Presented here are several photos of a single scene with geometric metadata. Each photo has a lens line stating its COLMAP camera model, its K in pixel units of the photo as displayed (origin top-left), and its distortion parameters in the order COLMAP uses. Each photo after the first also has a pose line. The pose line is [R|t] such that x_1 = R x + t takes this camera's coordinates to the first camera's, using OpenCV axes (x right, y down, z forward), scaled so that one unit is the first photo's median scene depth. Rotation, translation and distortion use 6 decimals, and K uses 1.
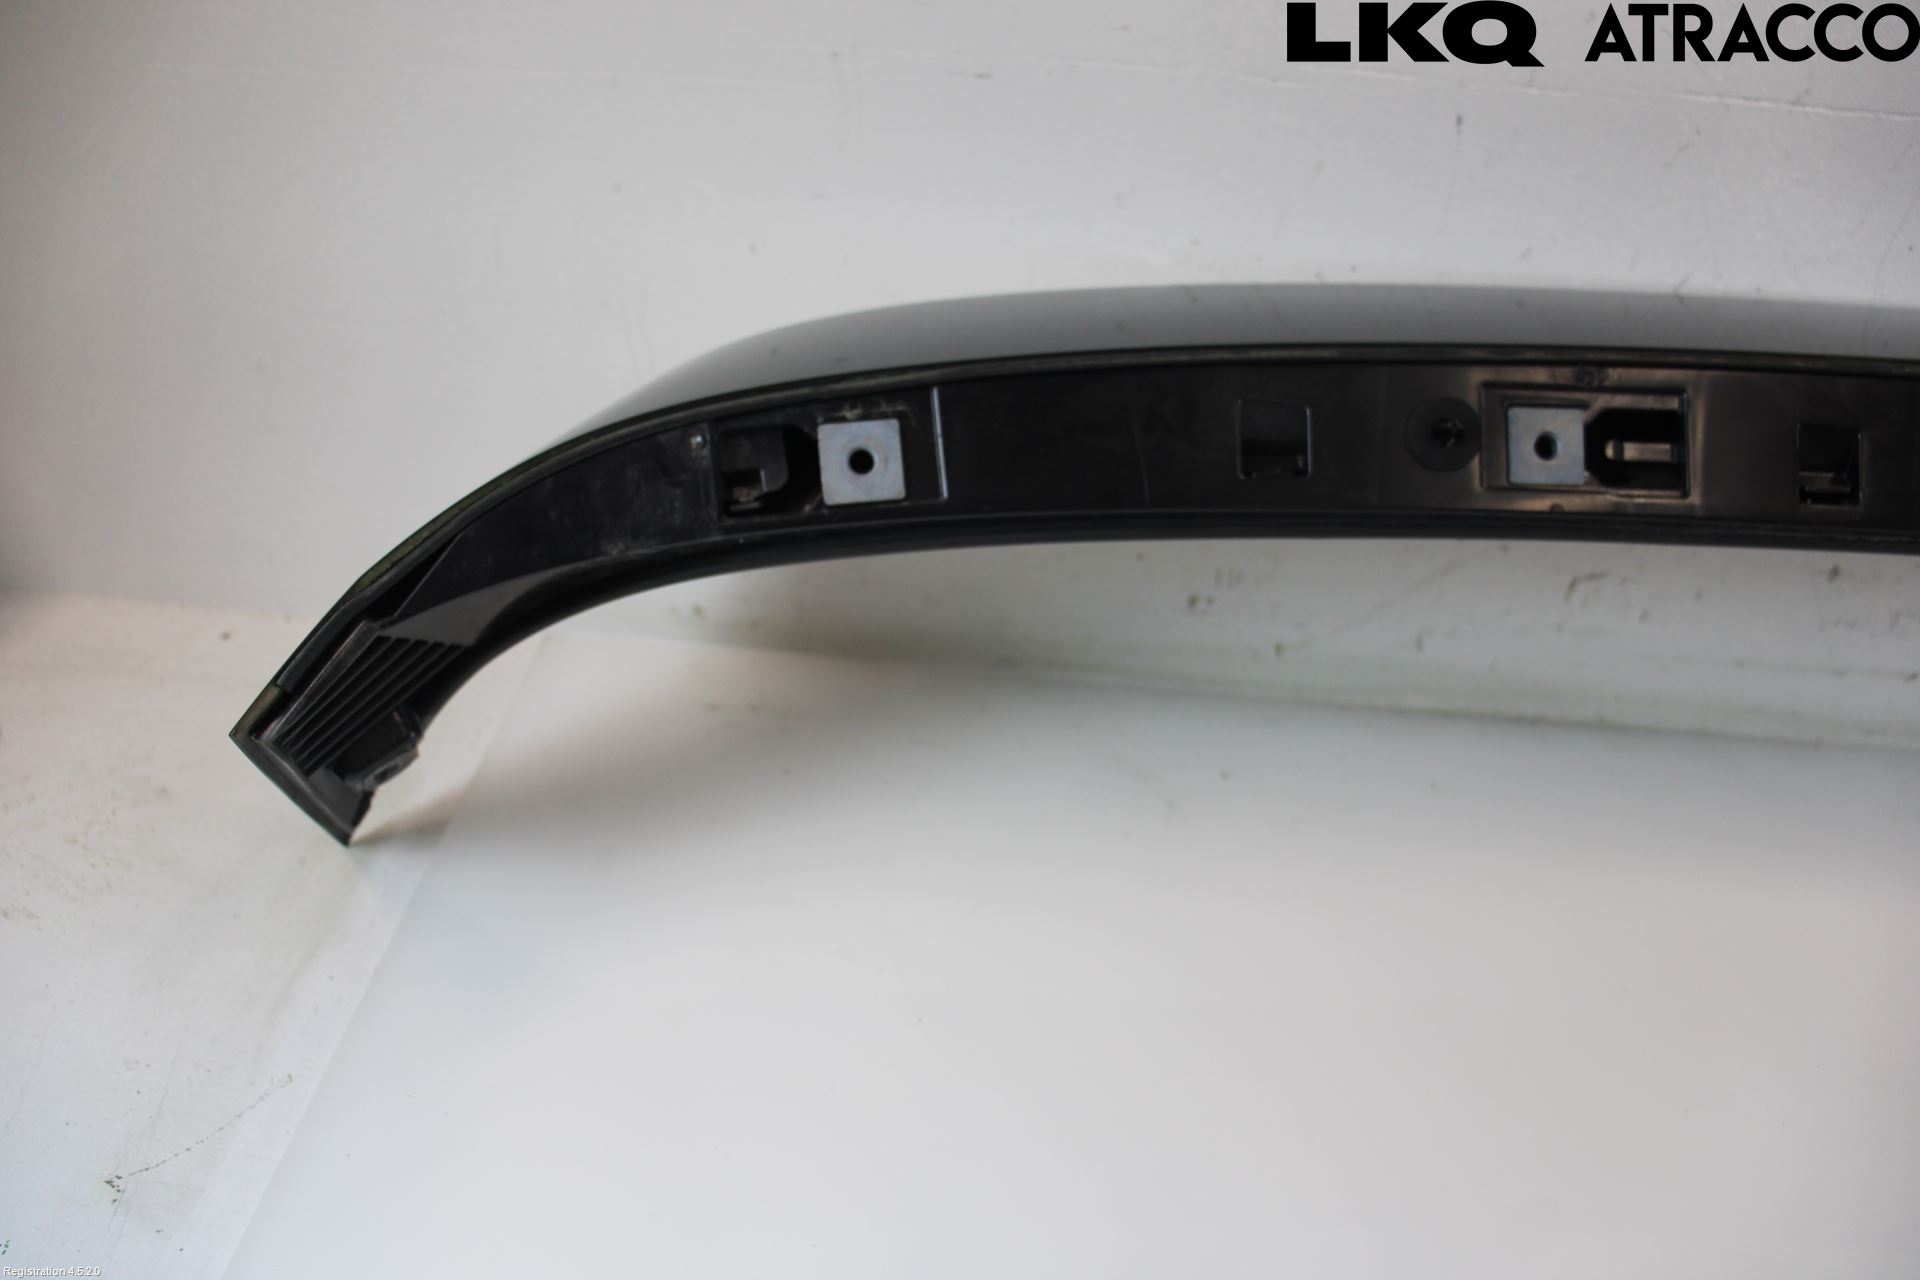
lens RADIAL K [[1555.0, 0, 961.0], [0, 1555.0, 625.5], [0, 0, 1]] dist [-0.171495, 0.145282]
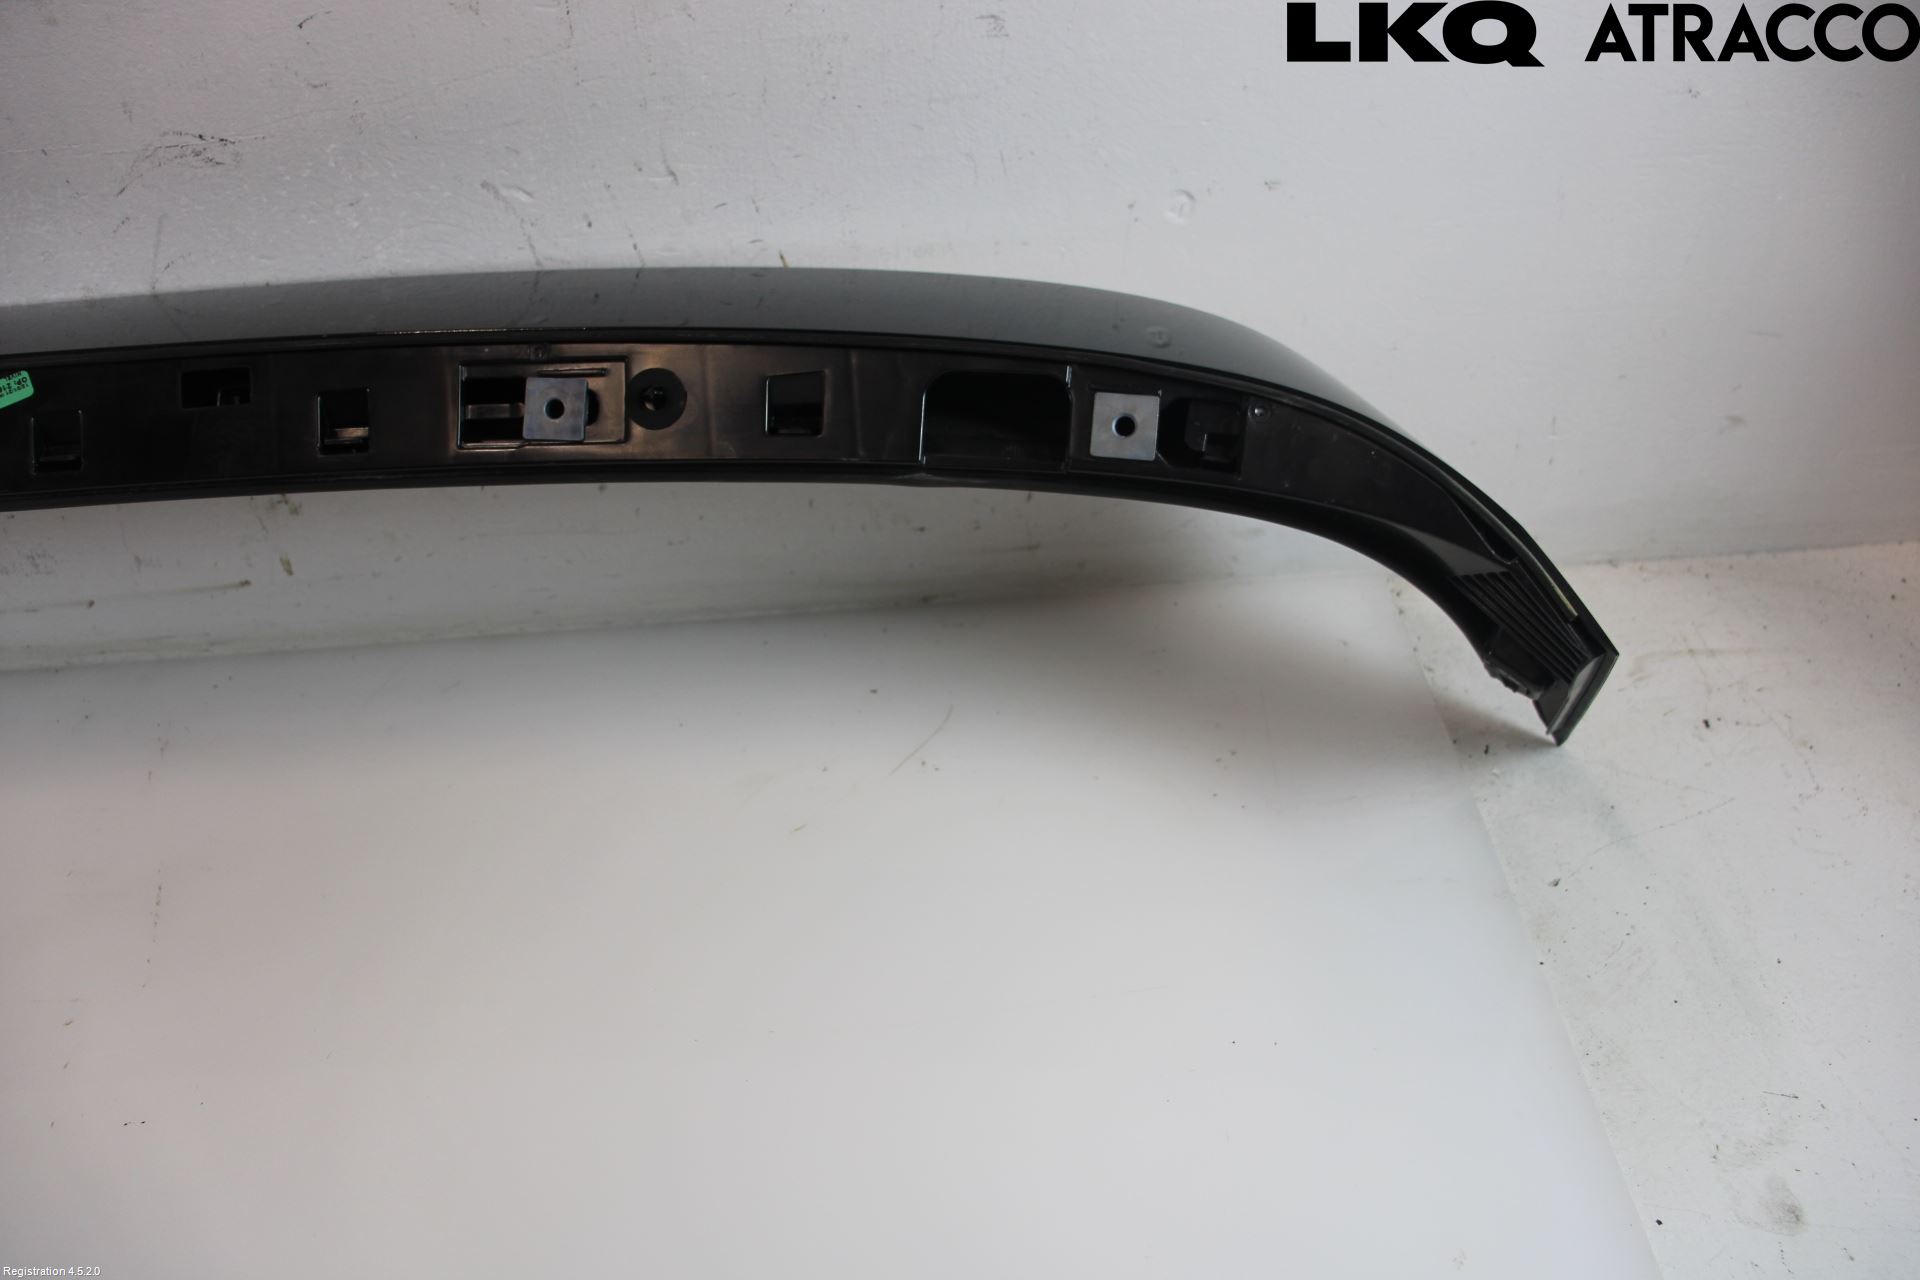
lens RADIAL K [[1564.0, 0, 957.3], [0, 1564.0, 639.4], [0, 0, 1]] dist [-0.168049, 0.144430]
pose [[0.988447, -0.151551, -0.002320, 1.451853], [0.151454, 0.986985, 0.054056, 0.112866], [-0.005903, -0.053783, 0.998535, -0.231410]]
